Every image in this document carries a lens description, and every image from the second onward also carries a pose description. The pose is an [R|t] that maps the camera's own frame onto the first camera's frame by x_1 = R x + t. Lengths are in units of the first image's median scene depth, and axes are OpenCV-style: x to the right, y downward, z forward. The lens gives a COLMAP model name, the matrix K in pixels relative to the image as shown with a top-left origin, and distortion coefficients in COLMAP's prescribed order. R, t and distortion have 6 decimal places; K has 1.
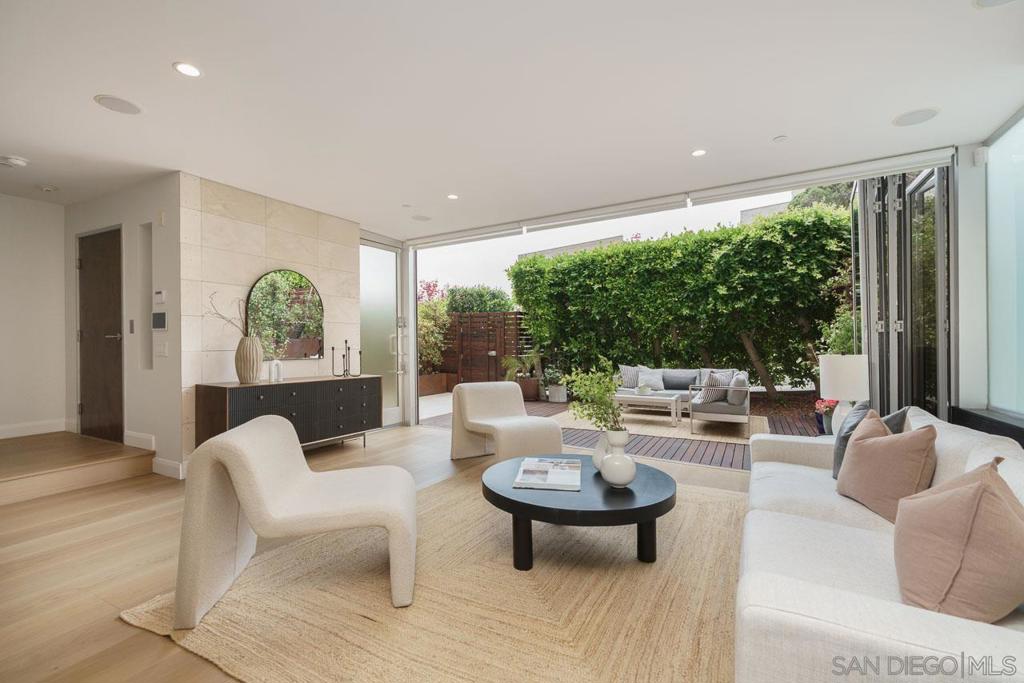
lens RADIAL K [[463.9, 0, 512.0], [0, 463.9, 341.5], [0, 0, 1]] dist [-0.001455, -0.000287]
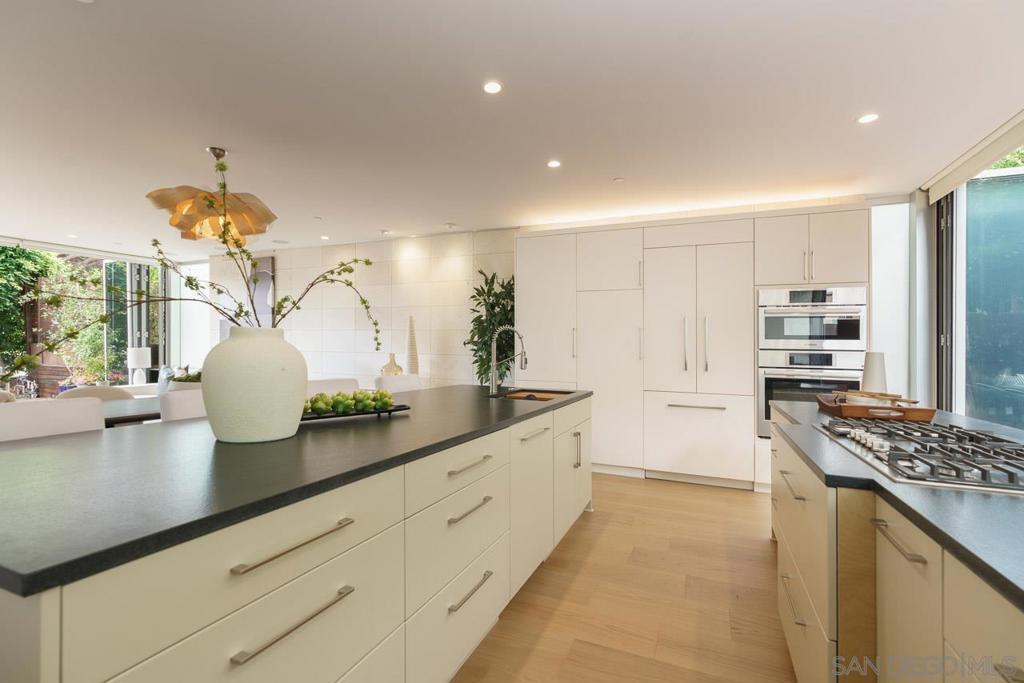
lens RADIAL K [[467.6, 0, 508.1], [0, 467.6, 345.6], [0, 0, 1]] dist [-0.001397, -0.000164]
pose [[-0.066686, 0.001807, 0.997772, -0.620771], [-0.019705, 0.999801, -0.003127, -0.003642], [-0.997579, -0.019870, -0.066637, -0.234434]]
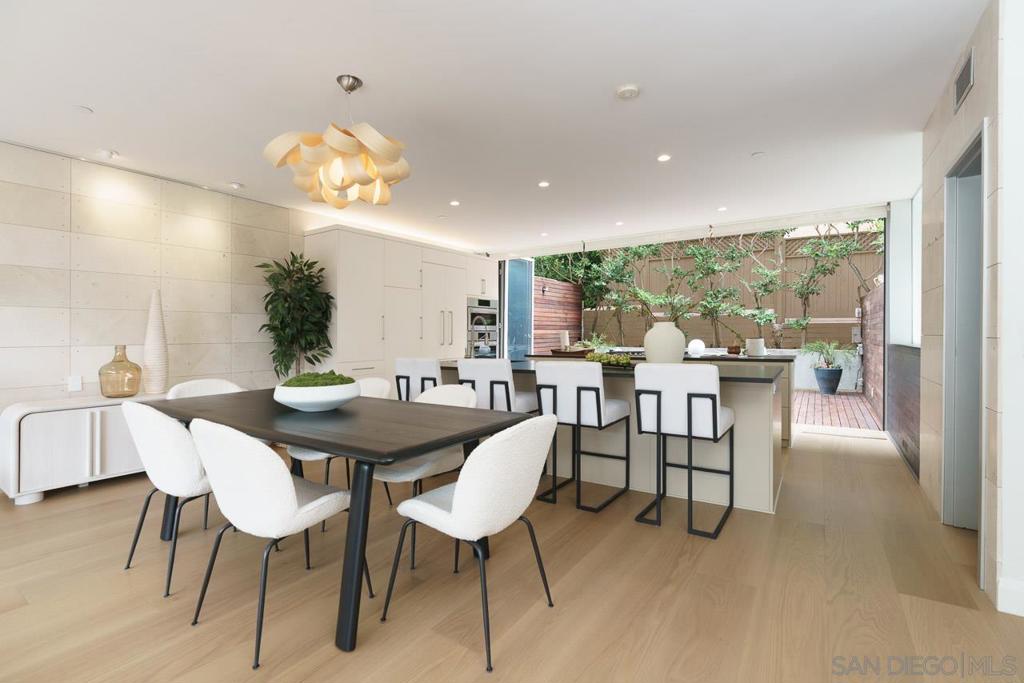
lens RADIAL K [[463.9, 0, 512.0], [0, 463.9, 341.5], [0, 0, 1]] dist [-0.001455, -0.000287]
pose [[-0.993470, 0.003213, 0.114044, -0.342510], [0.004811, 0.999894, 0.013739, 0.001453], [-0.113988, 0.014198, -0.993381, 0.291065]]
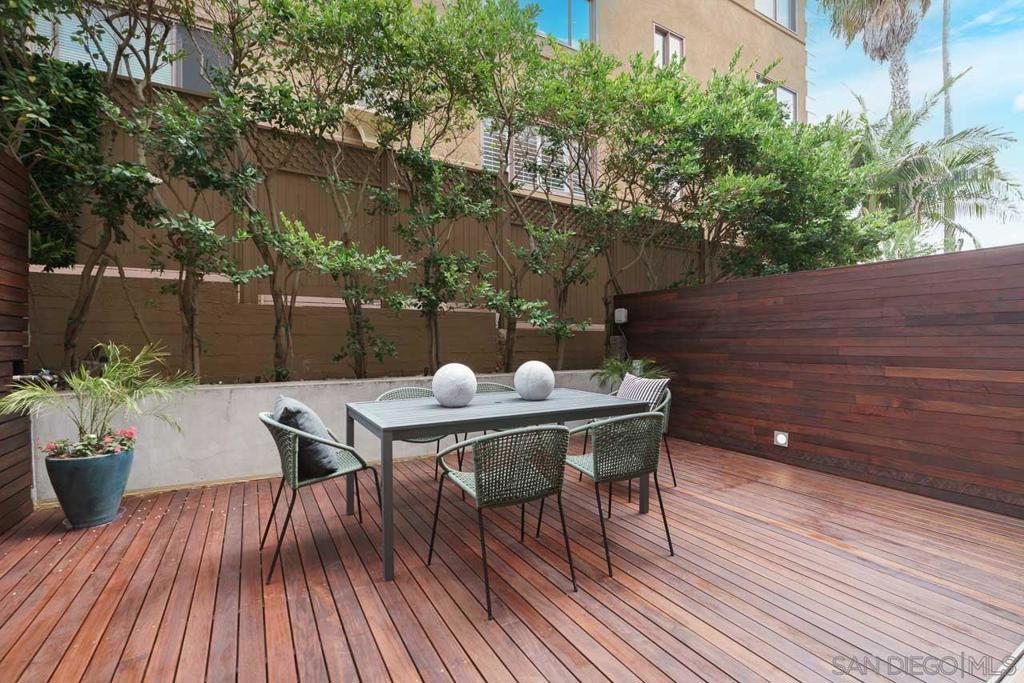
lens RADIAL K [[455.5, 0, 516.3], [0, 455.5, 341.9], [0, 0, 1]] dist [-0.002114, 0.000324]
pose [[-0.539920, -0.000229, -0.841716, -0.295695], [0.004425, 0.999985, -0.003111, -0.001739], [0.841705, -0.005404, -0.539911, -0.560074]]
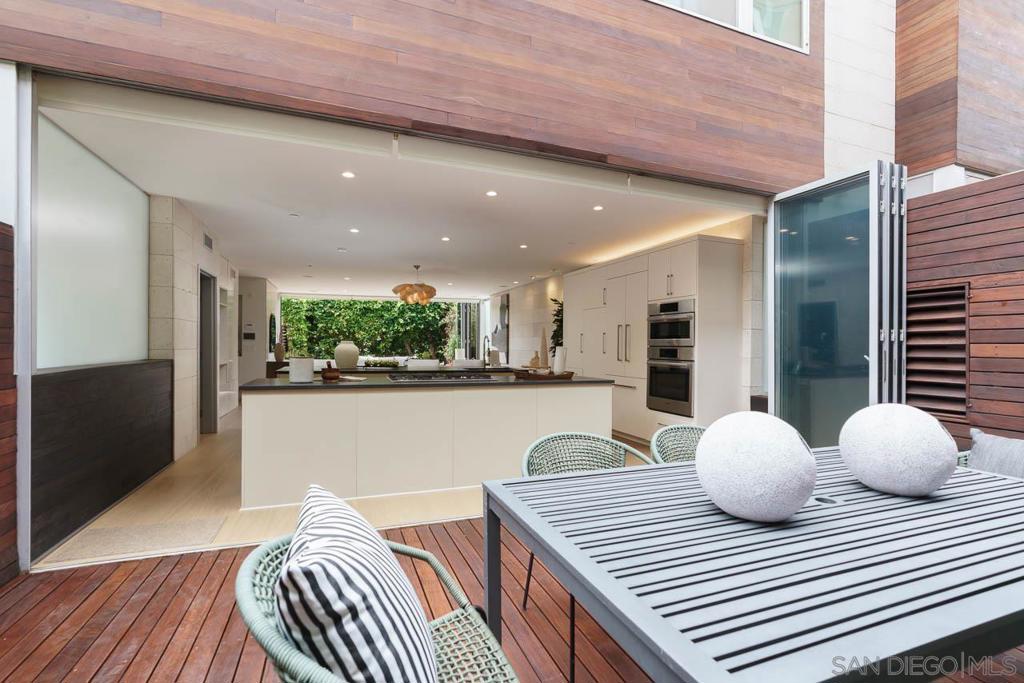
lens RADIAL K [[467.6, 0, 508.1], [0, 467.6, 345.6], [0, 0, 1]] dist [-0.001397, -0.000164]
pose [[0.671303, 0.000892, 0.741182, -0.798347], [-0.007270, 0.999959, 0.005381, -0.009021], [-0.741147, -0.009001, 0.671282, -0.809423]]
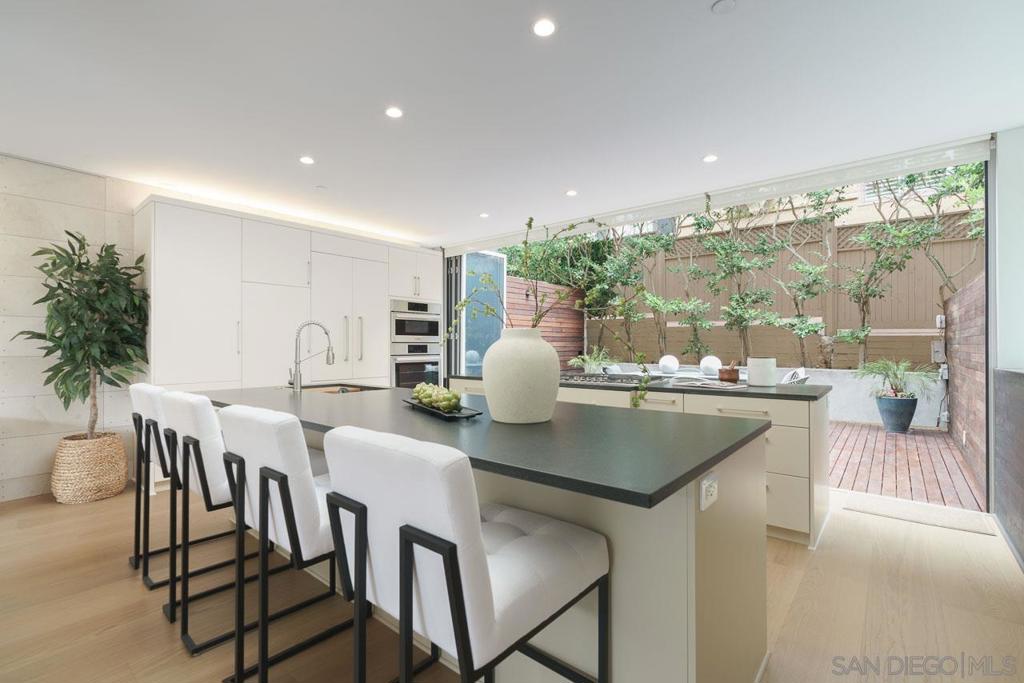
lens RADIAL K [[455.5, 0, 516.3], [0, 455.5, 341.9], [0, 0, 1]] dist [-0.002114, 0.000324]
pose [[-0.974884, -0.001760, 0.222707, -0.479477], [-0.003980, 0.999947, -0.009521, -0.001563], [-0.222678, -0.010168, -0.974839, 0.057505]]
